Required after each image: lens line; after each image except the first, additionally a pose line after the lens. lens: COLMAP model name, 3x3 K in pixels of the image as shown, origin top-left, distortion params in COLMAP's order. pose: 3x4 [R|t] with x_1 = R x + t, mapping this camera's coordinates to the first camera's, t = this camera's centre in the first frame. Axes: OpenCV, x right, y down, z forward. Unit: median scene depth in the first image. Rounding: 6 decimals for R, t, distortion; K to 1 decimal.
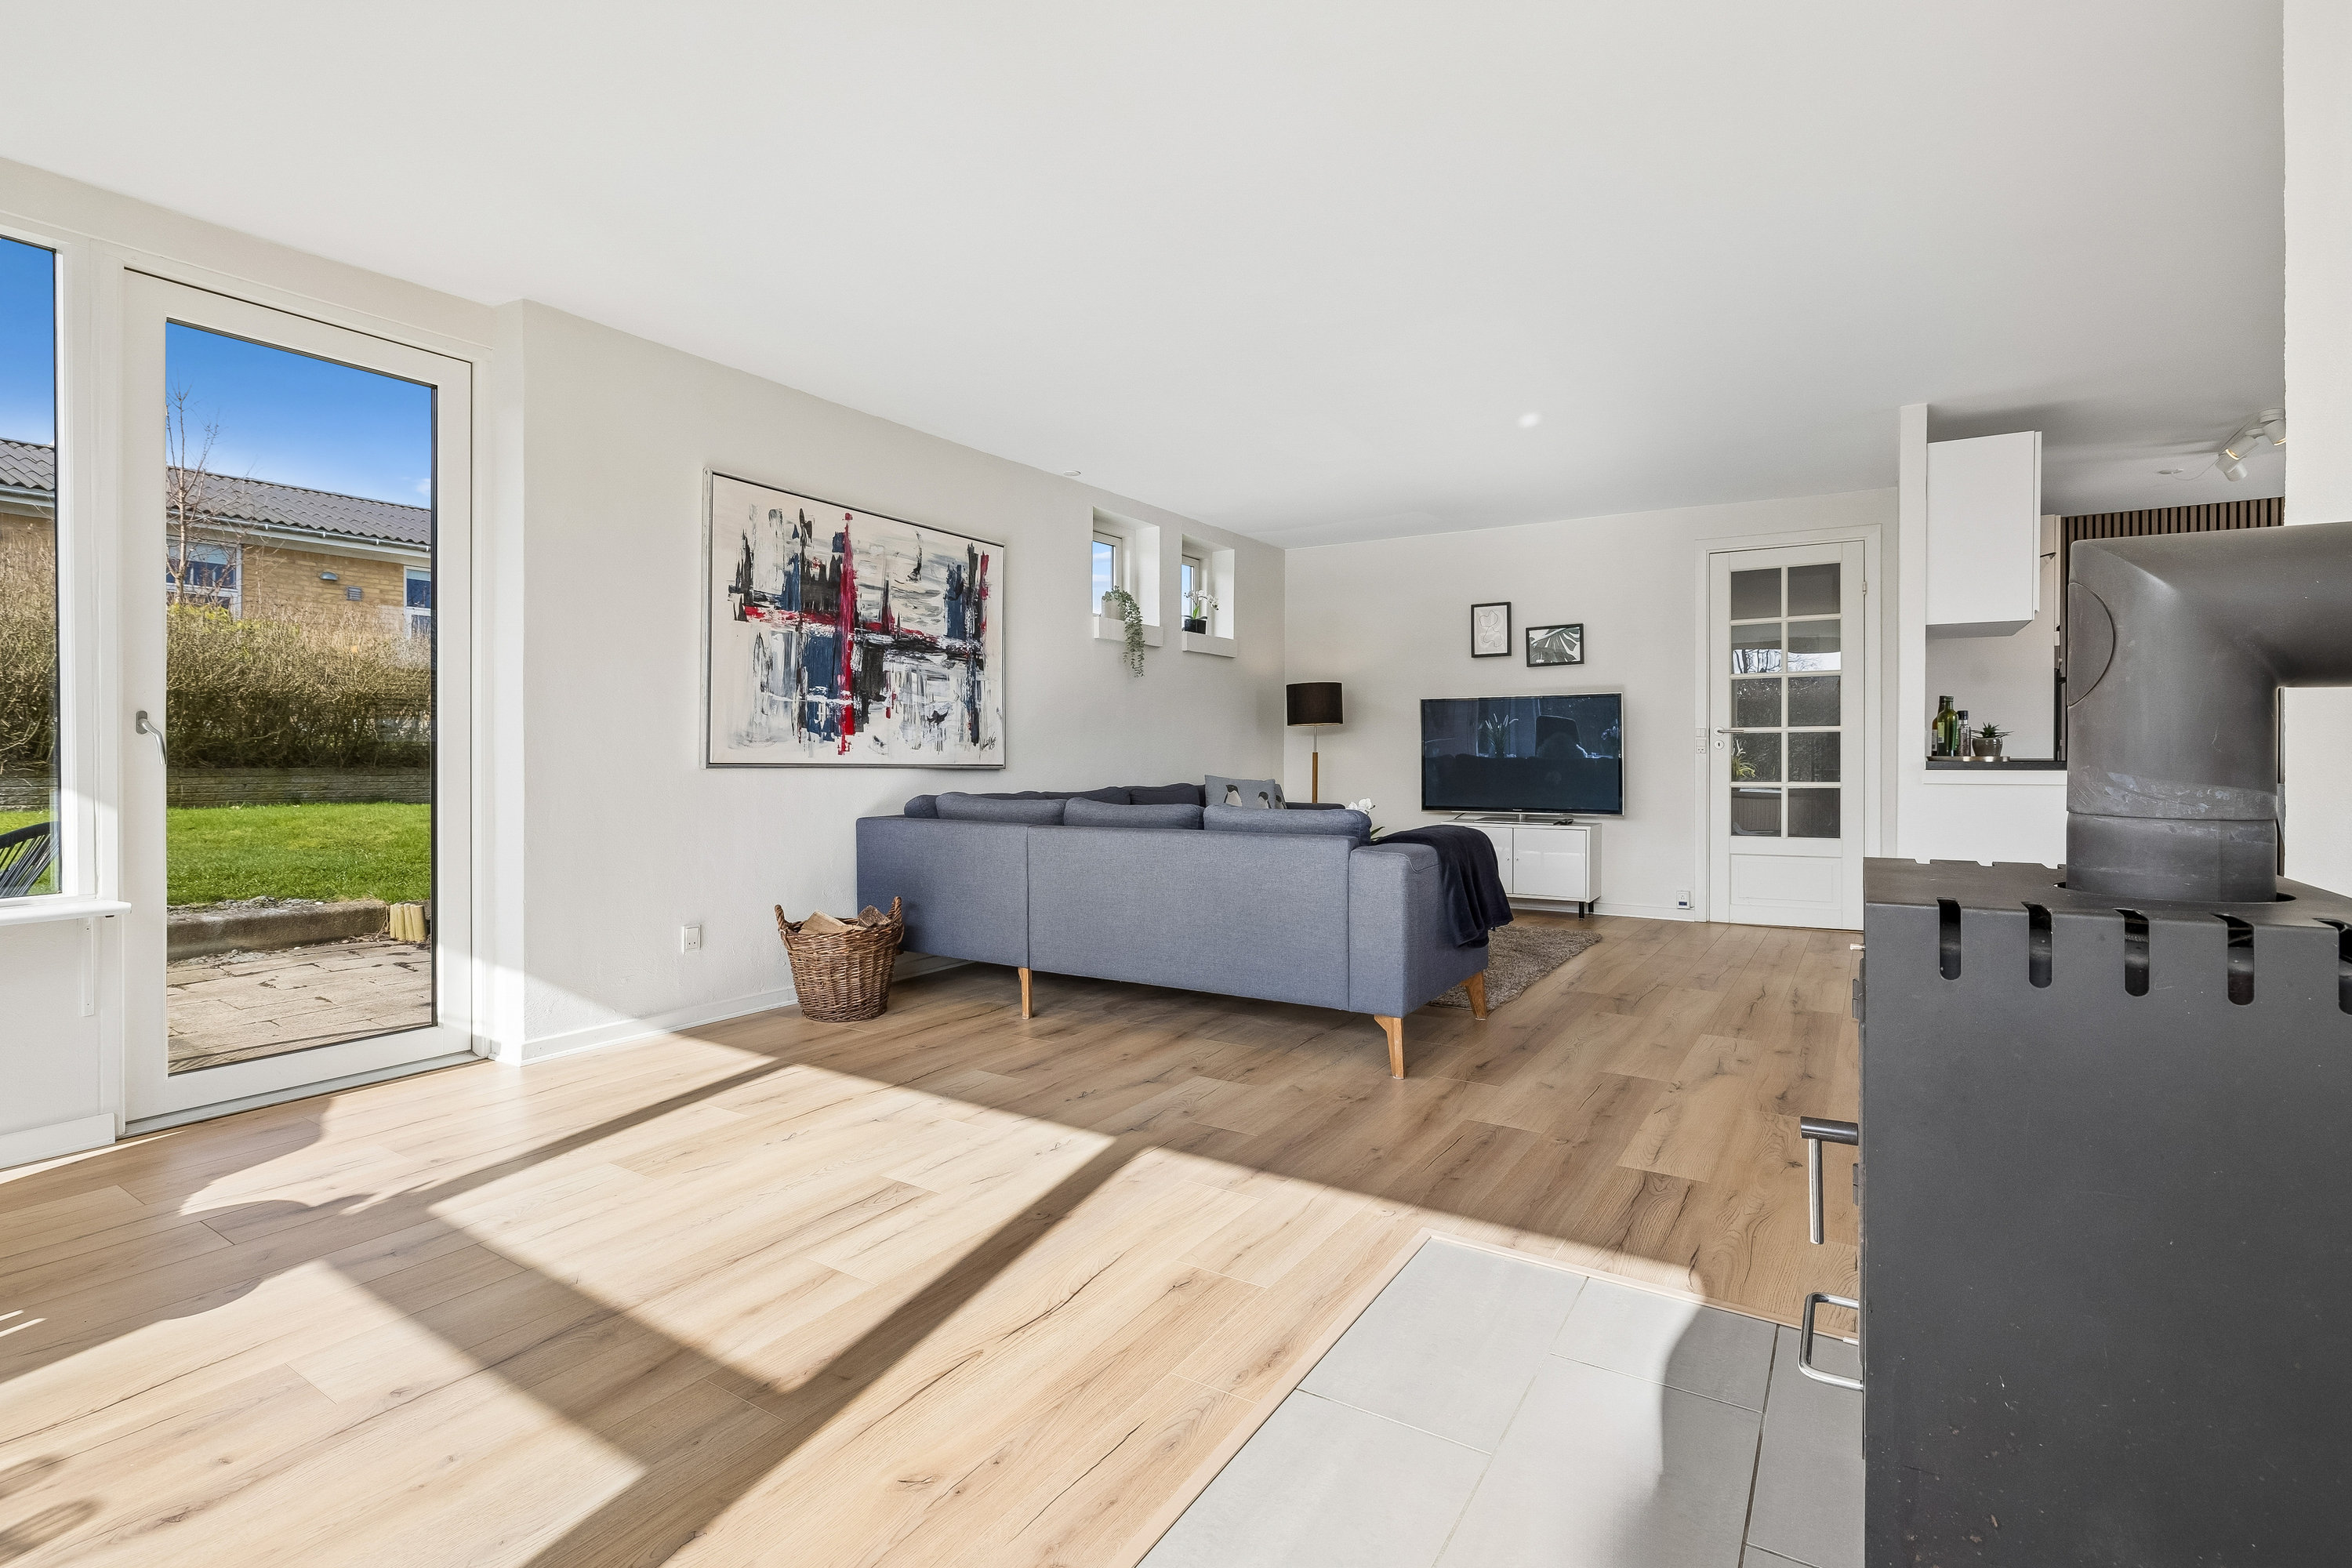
lens RADIAL K [[1101.1, 0, 1135.5], [0, 1101.1, 749.3], [0, 0, 1]] dist [-0.003653, 0.001563]
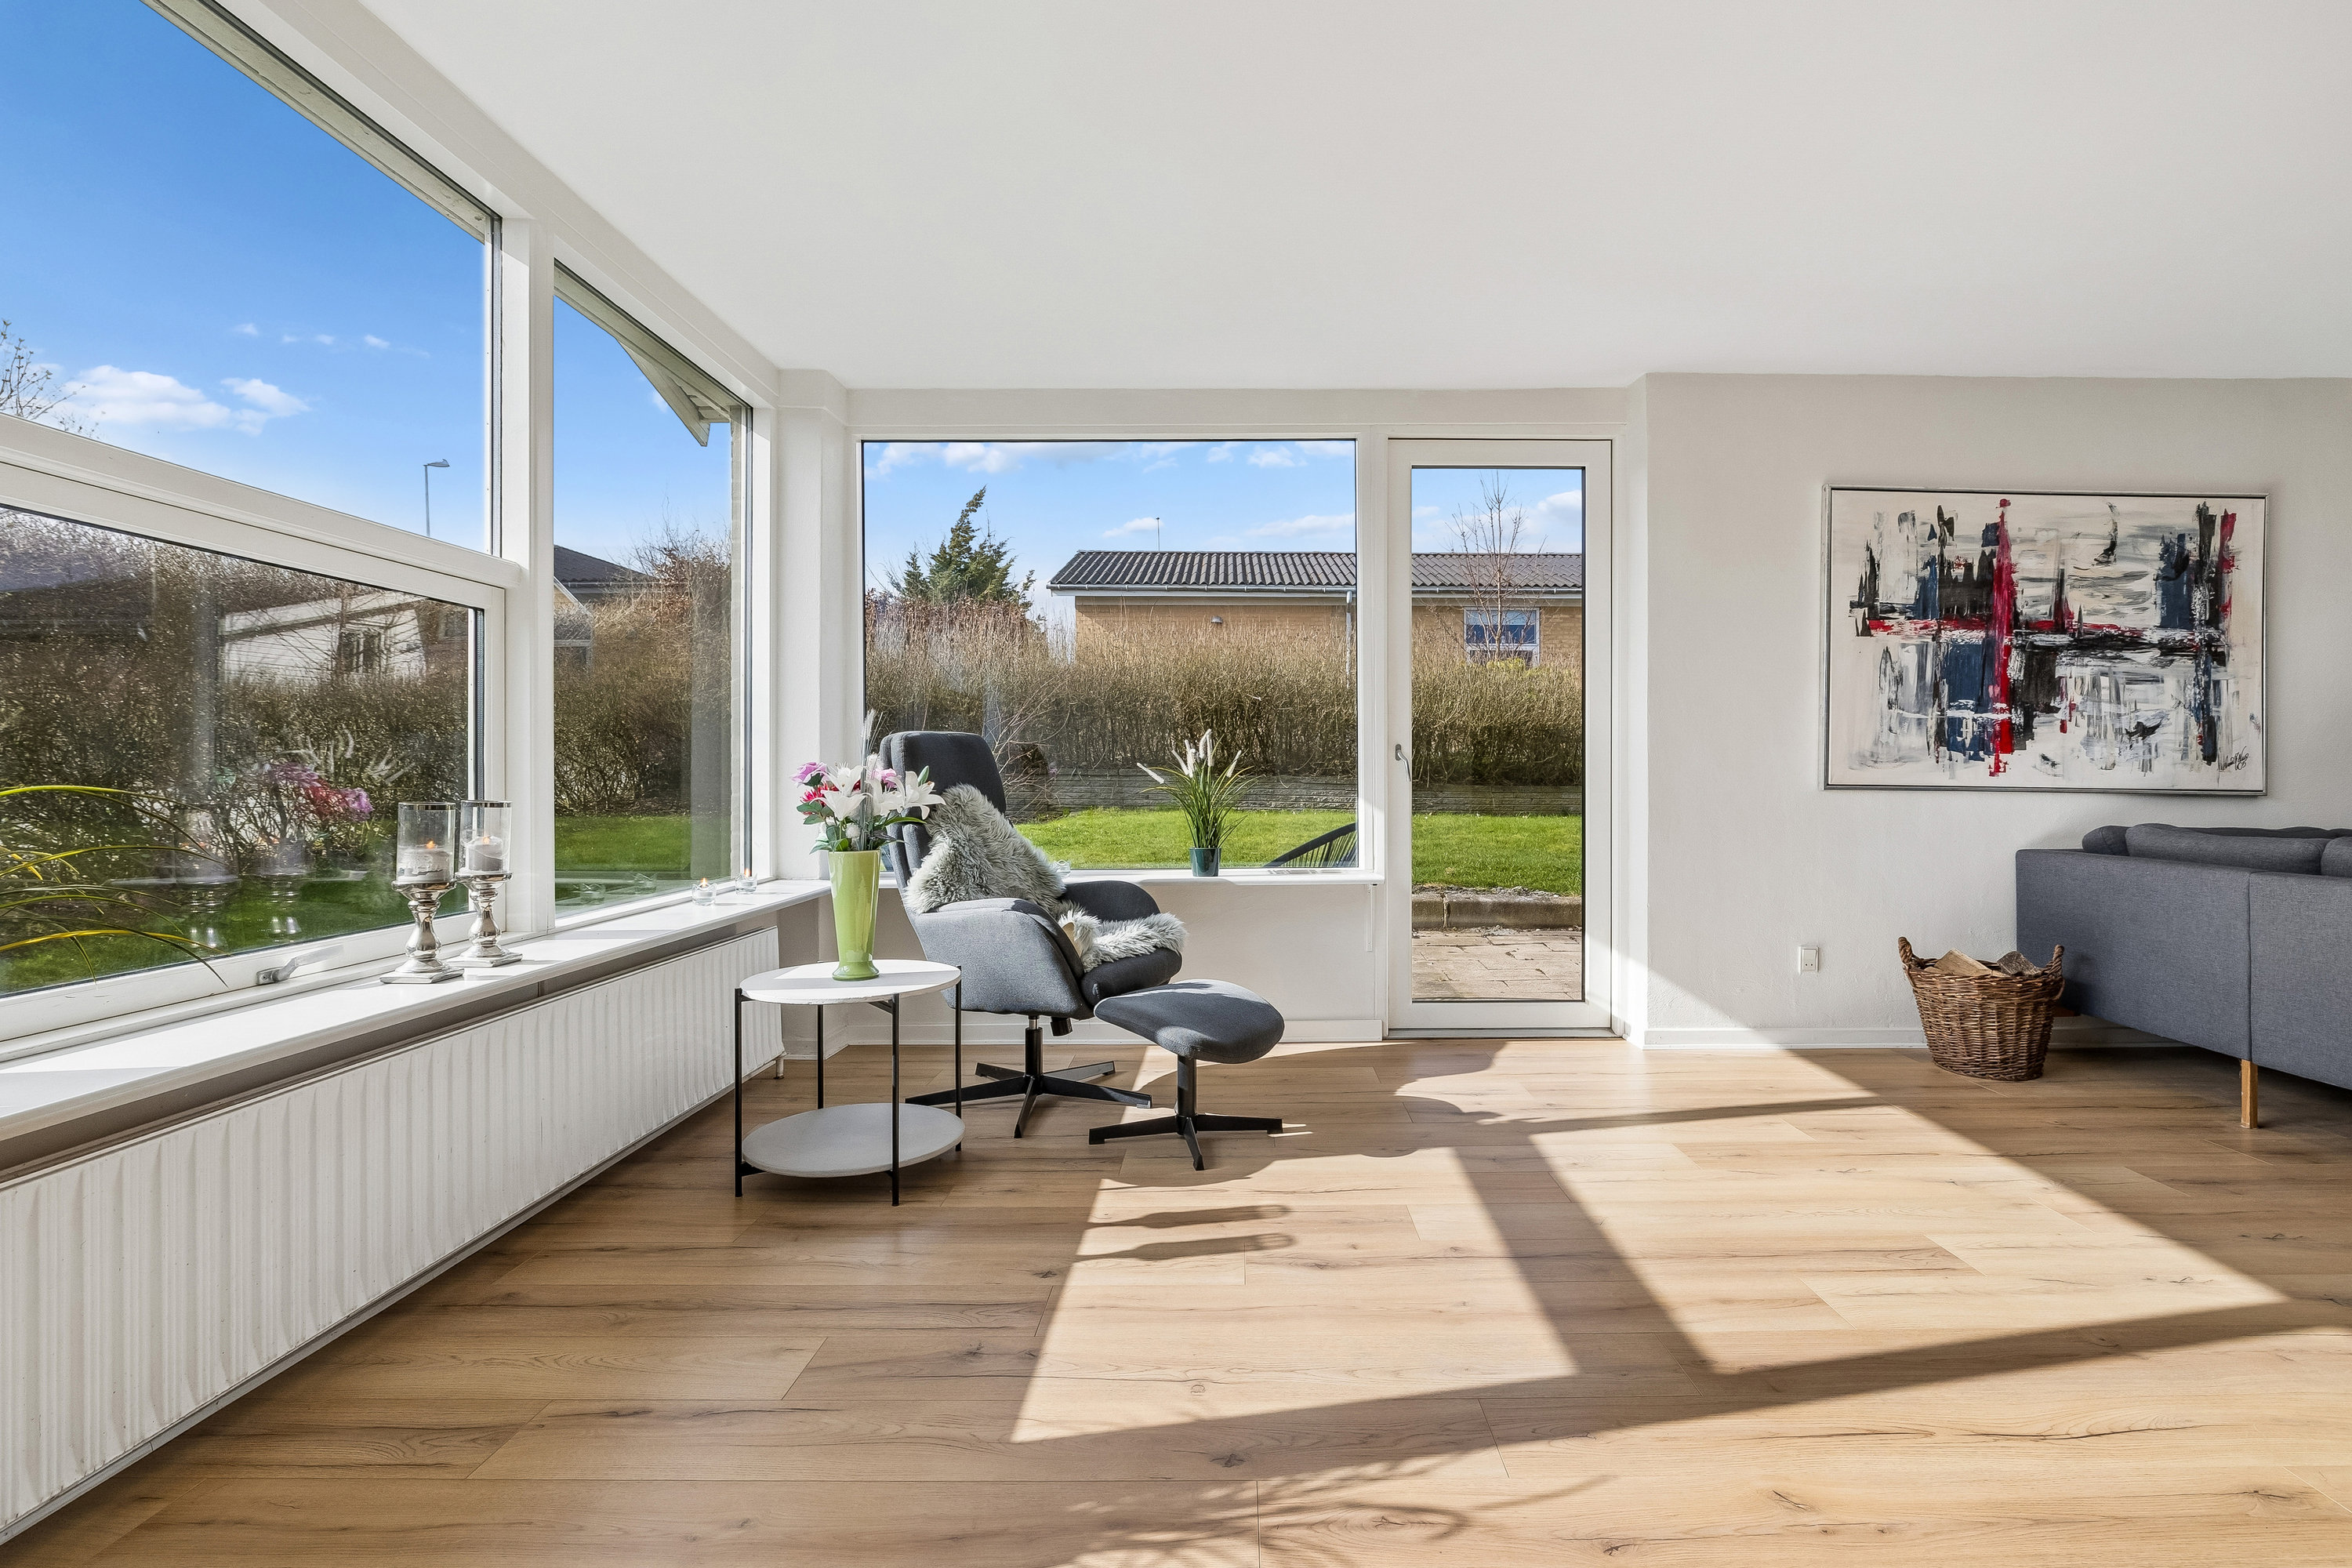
lens RADIAL K [[1101.1, 0, 1241.2], [0, 1101.1, 777.0], [0, 0, 1]] dist [-0.003653, 0.001563]
pose [[0.571482, 0.002573, -0.820611, 0.134616], [0.002168, 0.999987, 0.004645, 0.000158], [0.820612, -0.004434, 0.571468, 0.007914]]
